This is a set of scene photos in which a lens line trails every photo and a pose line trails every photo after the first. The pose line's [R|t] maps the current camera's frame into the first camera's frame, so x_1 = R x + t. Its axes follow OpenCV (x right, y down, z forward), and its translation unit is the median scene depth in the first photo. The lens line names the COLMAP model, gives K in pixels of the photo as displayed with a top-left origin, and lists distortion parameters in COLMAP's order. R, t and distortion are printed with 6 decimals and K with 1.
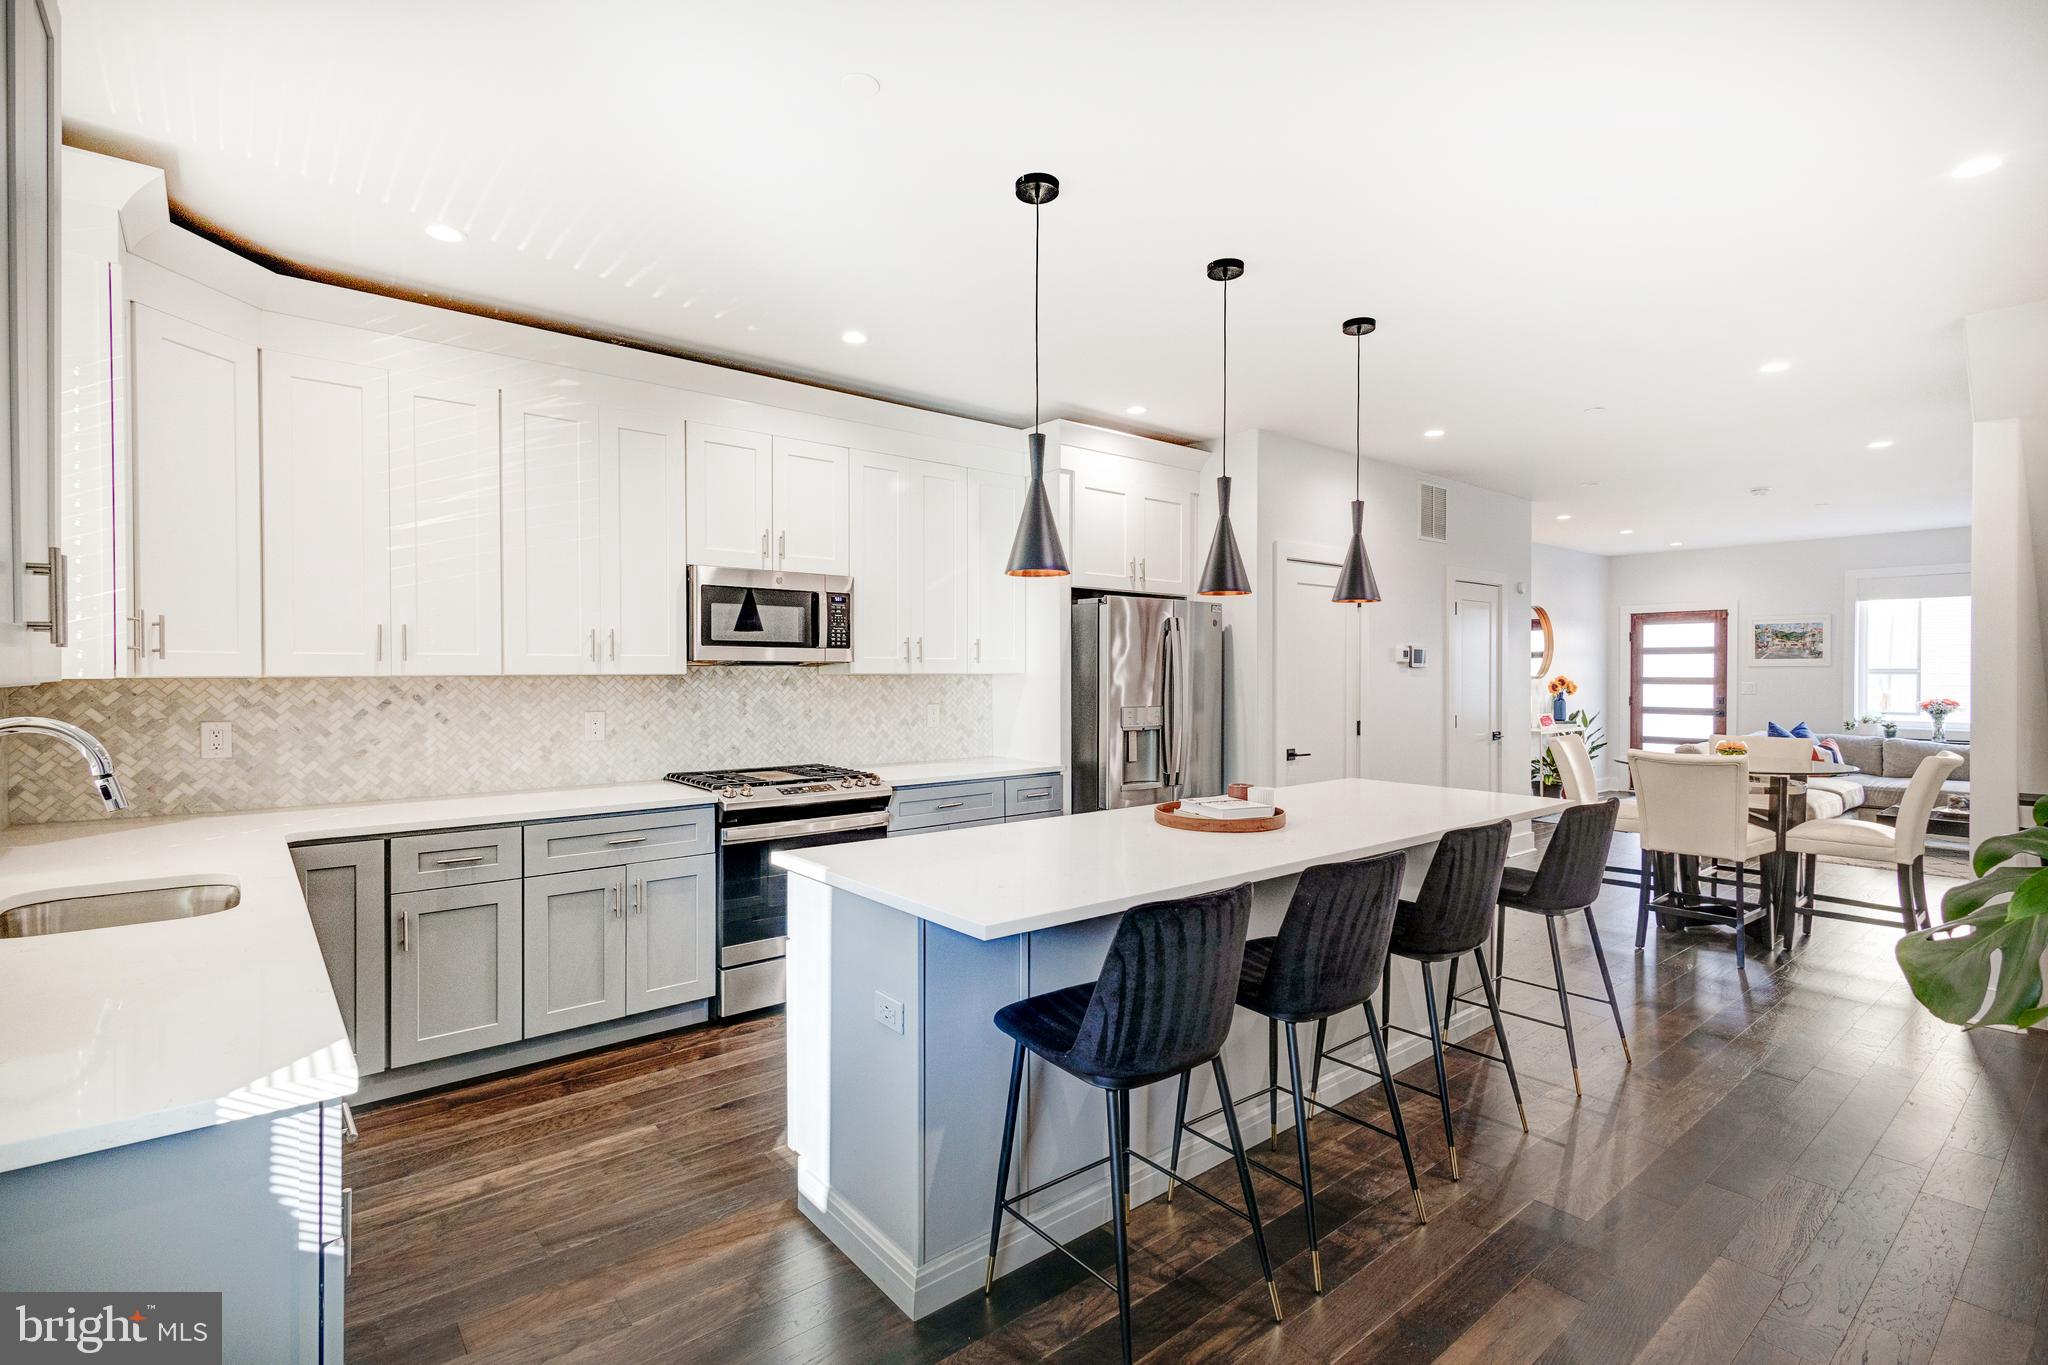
lens RADIAL K [[956.8, 0, 1020.3], [0, 956.8, 688.7], [0, 0, 1]] dist [0.016306, -0.000343]
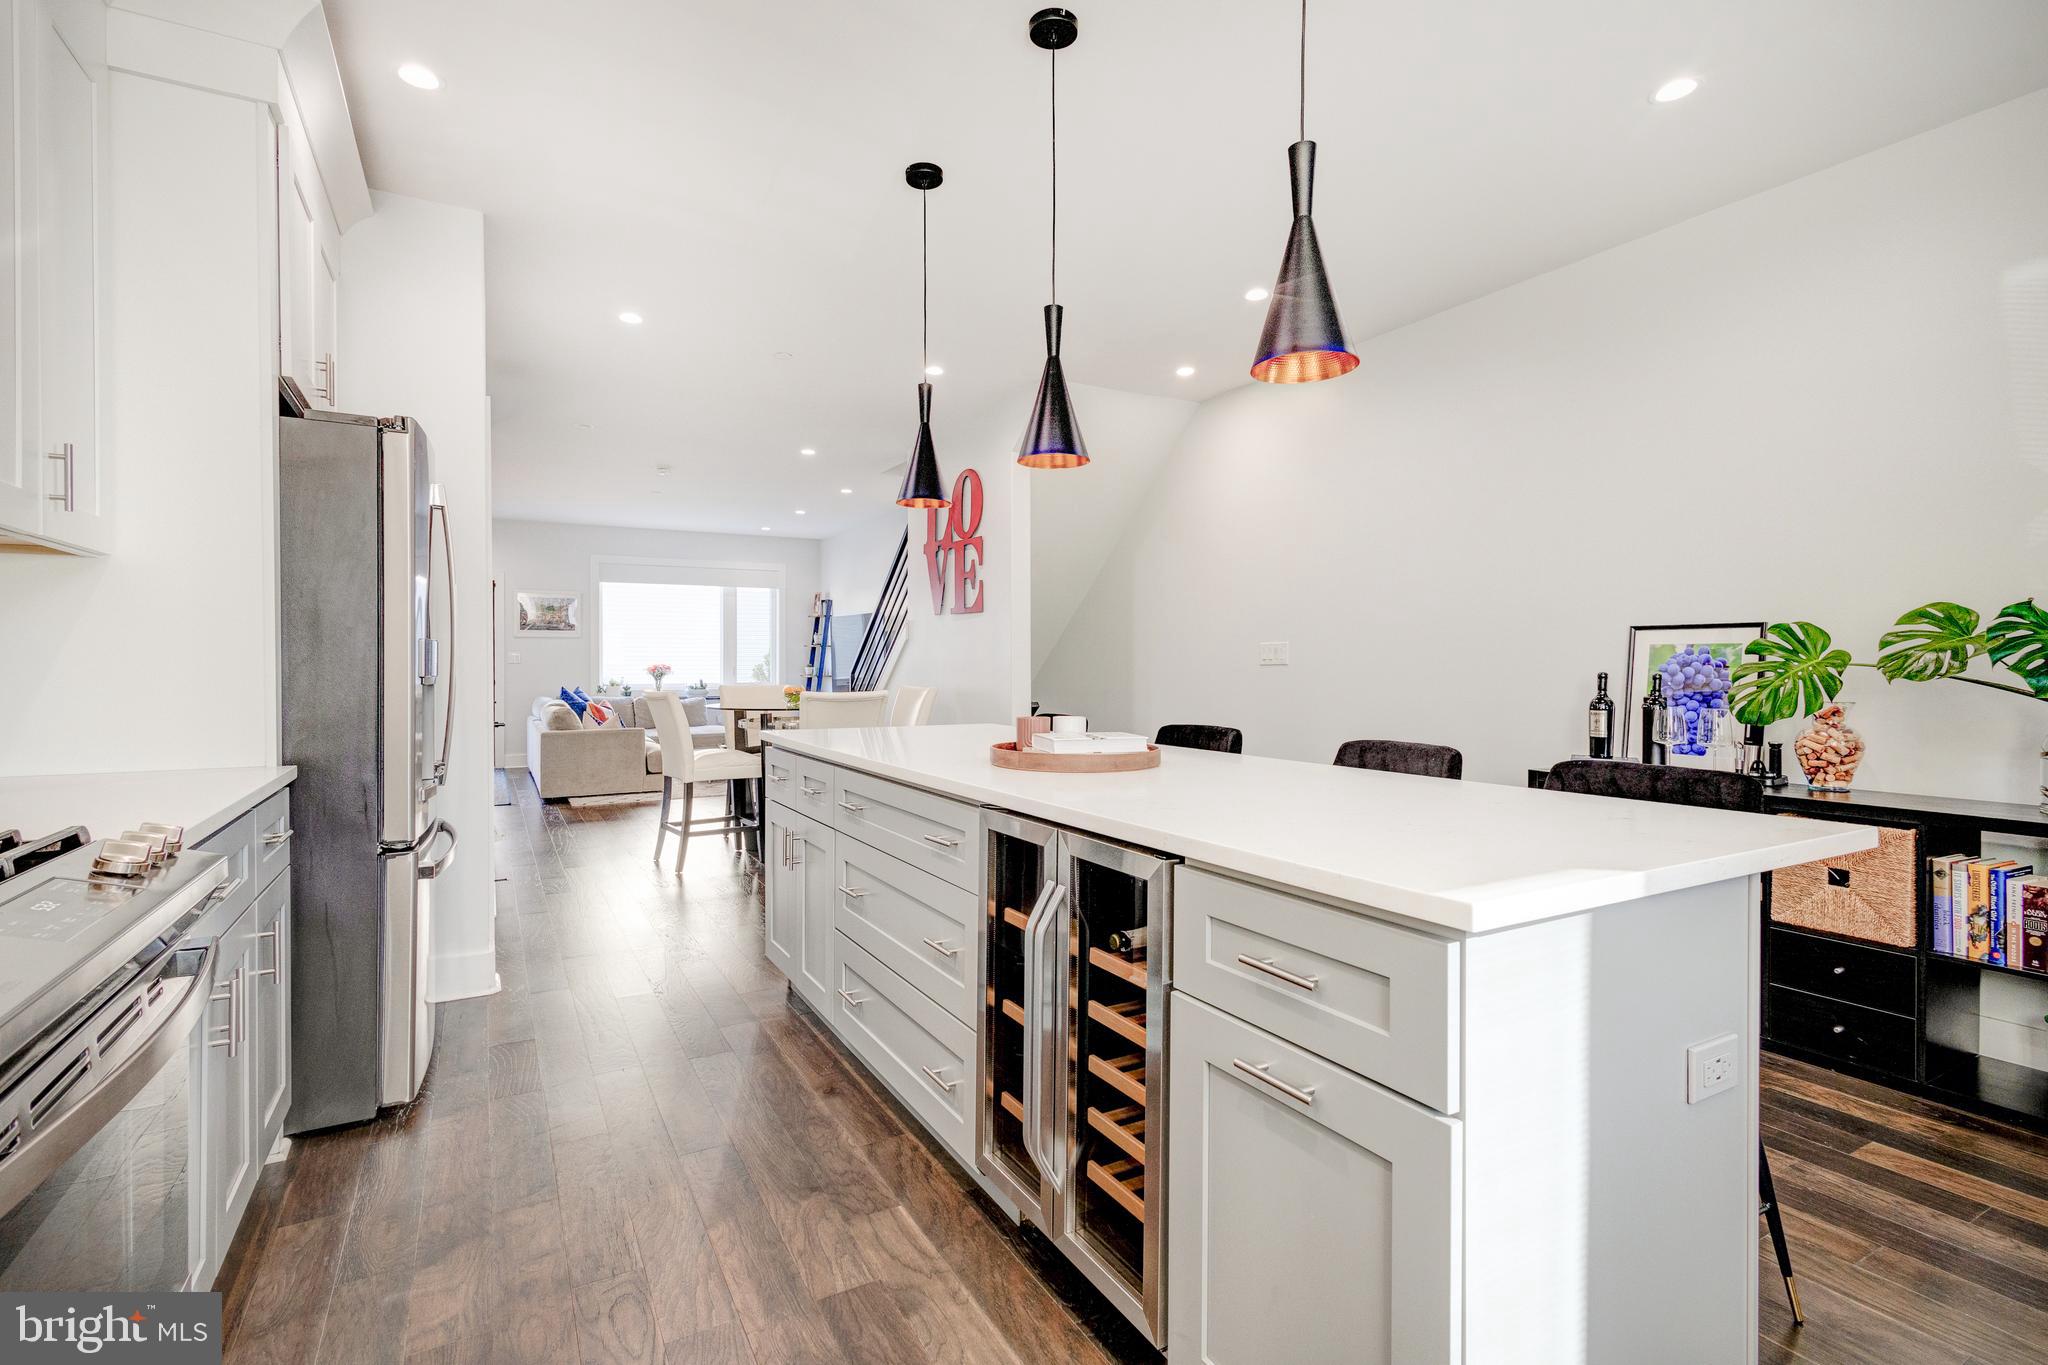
lens RADIAL K [[956.8, 0, 1025.1], [0, 956.8, 675.5], [0, 0, 1]] dist [0.016306, -0.000343]
pose [[0.162264, -0.008906, 0.986707, -0.180141], [0.016062, 0.999851, 0.006383, 0.020949], [-0.986617, 0.014812, 0.162382, 0.286327]]
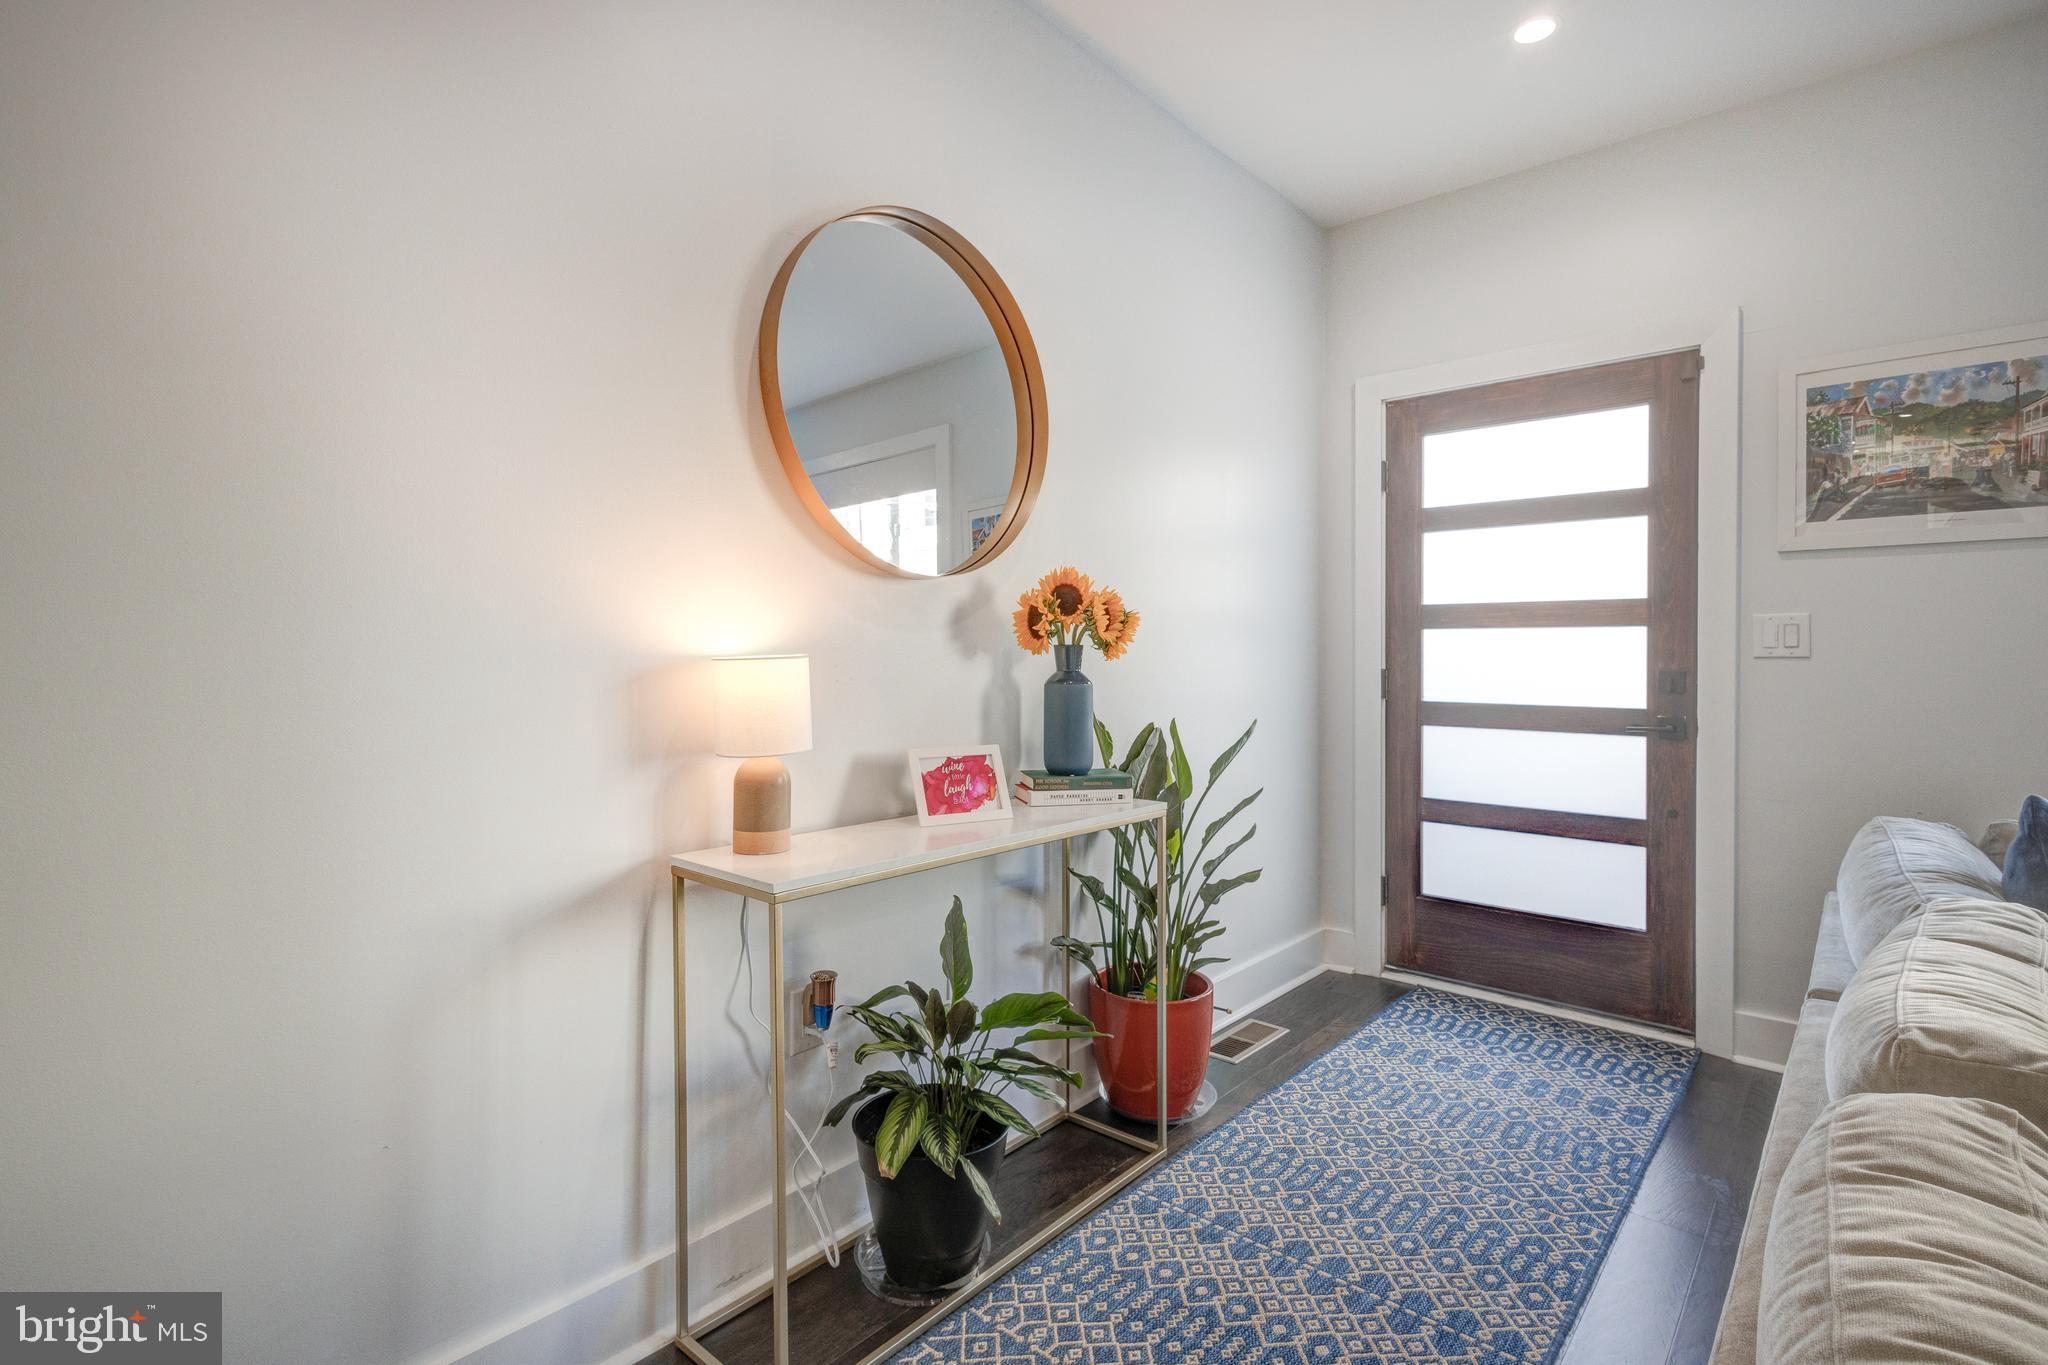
lens RADIAL K [[956.8, 0, 1026.1], [0, 956.8, 669.6], [0, 0, 1]] dist [0.016306, -0.000343]
pose [[0.987371, 0.000812, 0.158422, 0.507553], [-0.001281, 0.999995, 0.002859, 0.008642], [-0.158419, -0.003026, 0.987367, 0.769504]]
